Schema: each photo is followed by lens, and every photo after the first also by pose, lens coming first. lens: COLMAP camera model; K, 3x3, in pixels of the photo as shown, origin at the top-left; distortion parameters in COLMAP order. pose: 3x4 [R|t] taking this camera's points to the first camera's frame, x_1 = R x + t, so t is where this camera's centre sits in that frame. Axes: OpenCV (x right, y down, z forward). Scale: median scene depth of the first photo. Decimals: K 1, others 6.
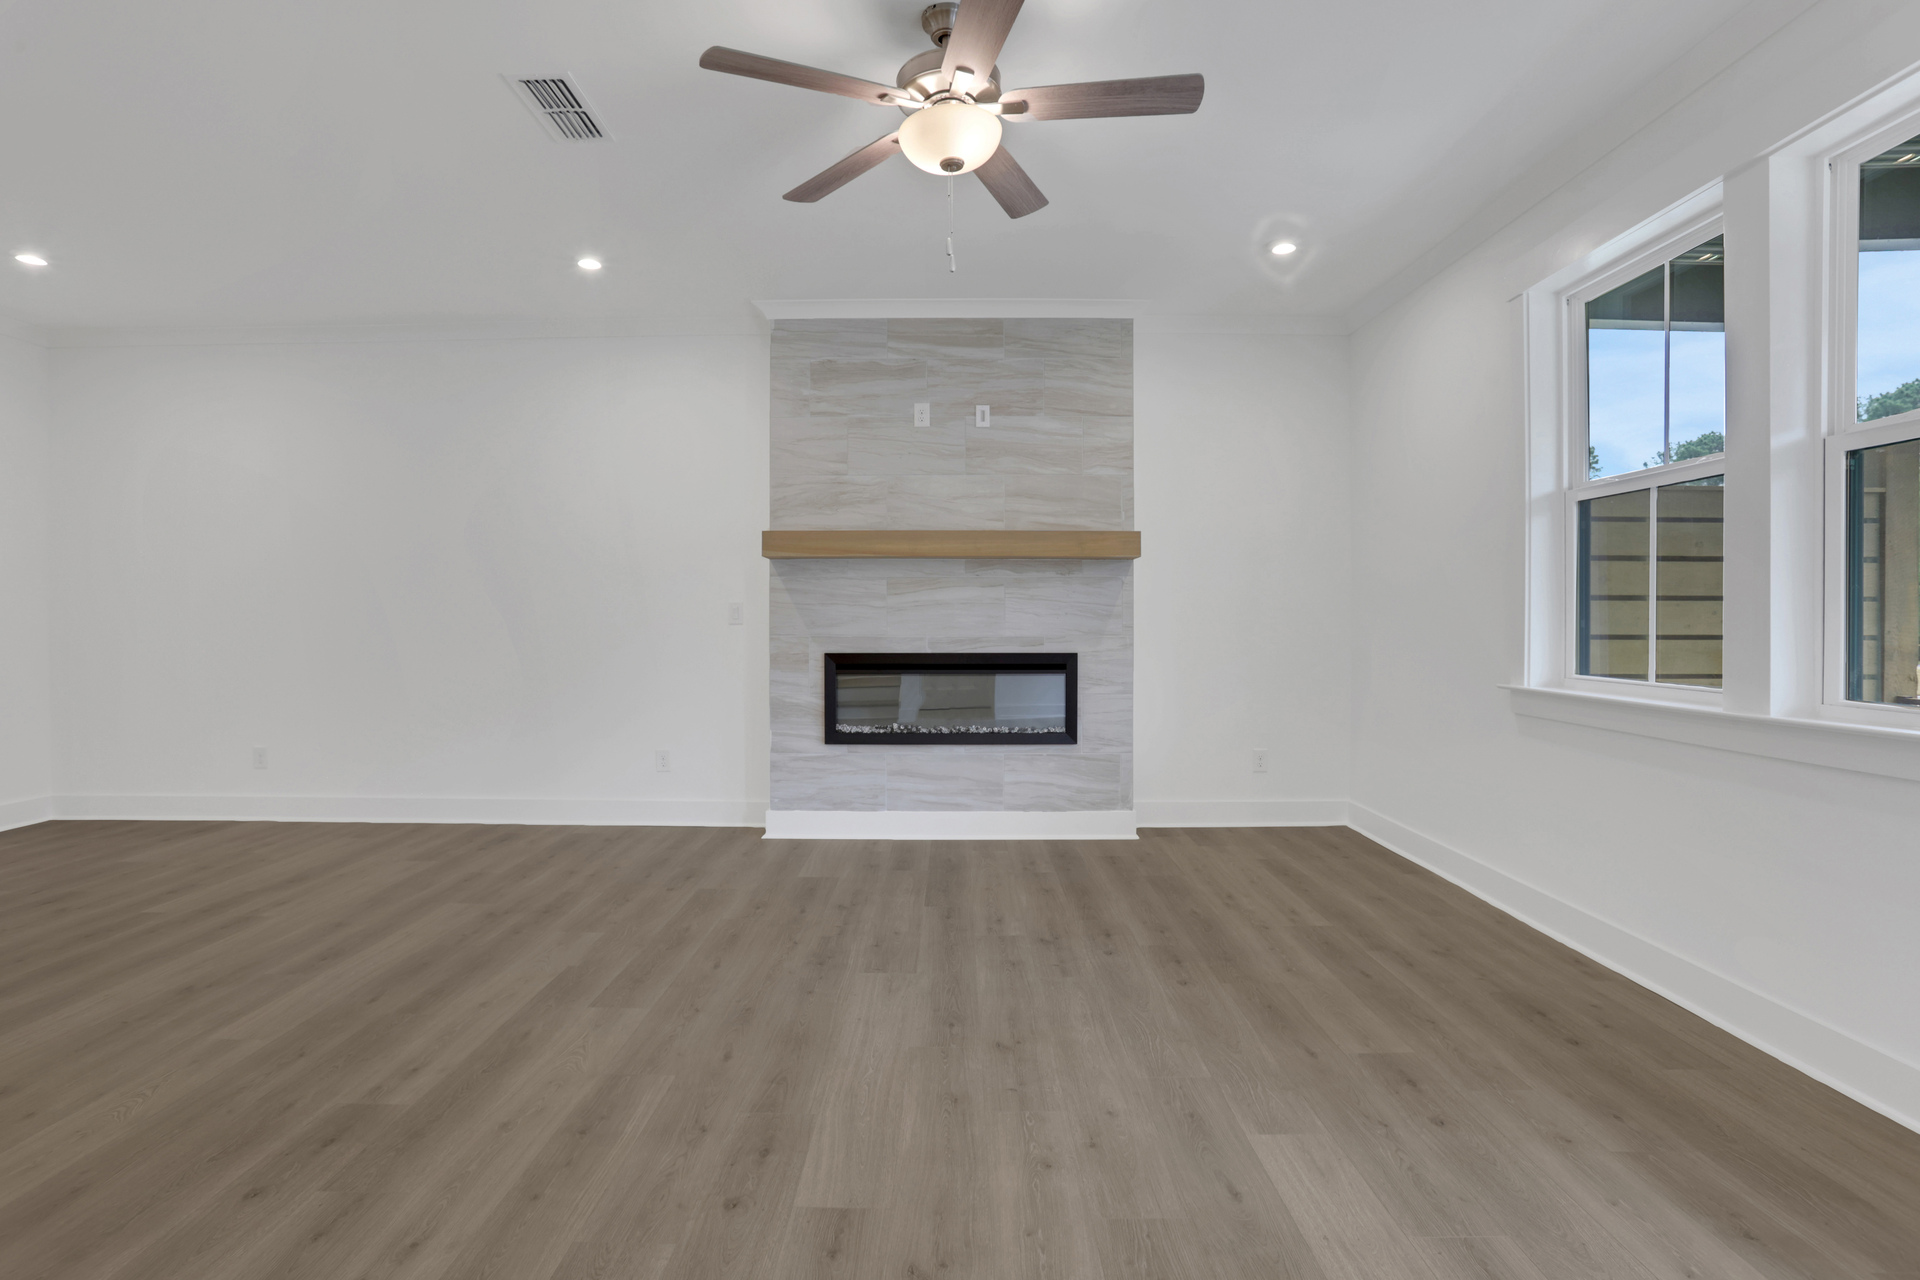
lens RADIAL K [[919.0, 0, 950.5], [0, 919.0, 633.2], [0, 0, 1]] dist [-0.031175, 0.003445]
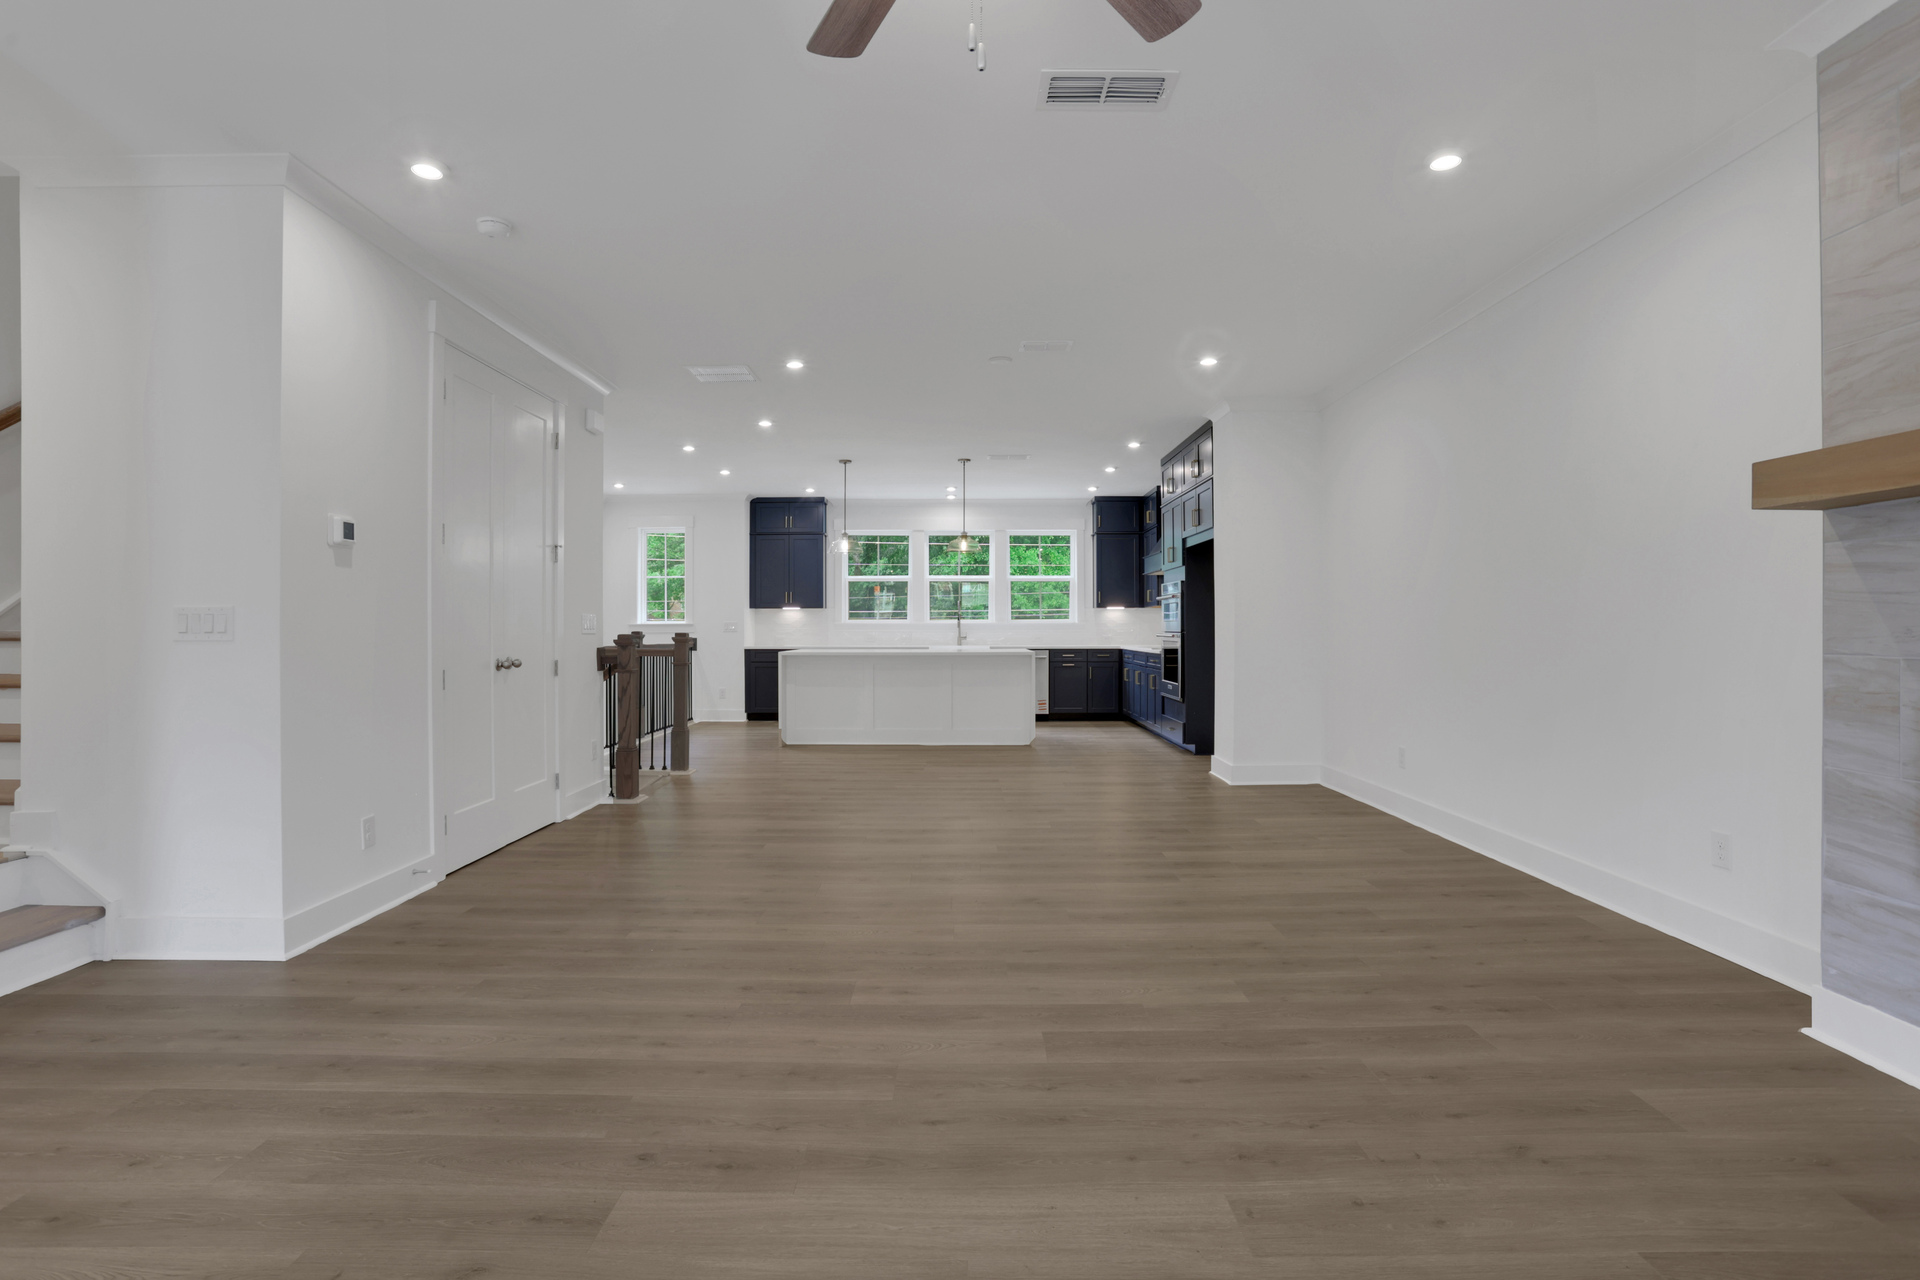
lens RADIAL K [[919.0, 0, 956.2], [0, 919.0, 644.4], [0, 0, 1]] dist [-0.031175, 0.003445]
pose [[0.000748, 0.010190, -0.999948, 0.462203], [-0.005419, 0.999933, 0.010186, -0.008788], [0.999985, 0.005411, 0.000803, 0.731558]]
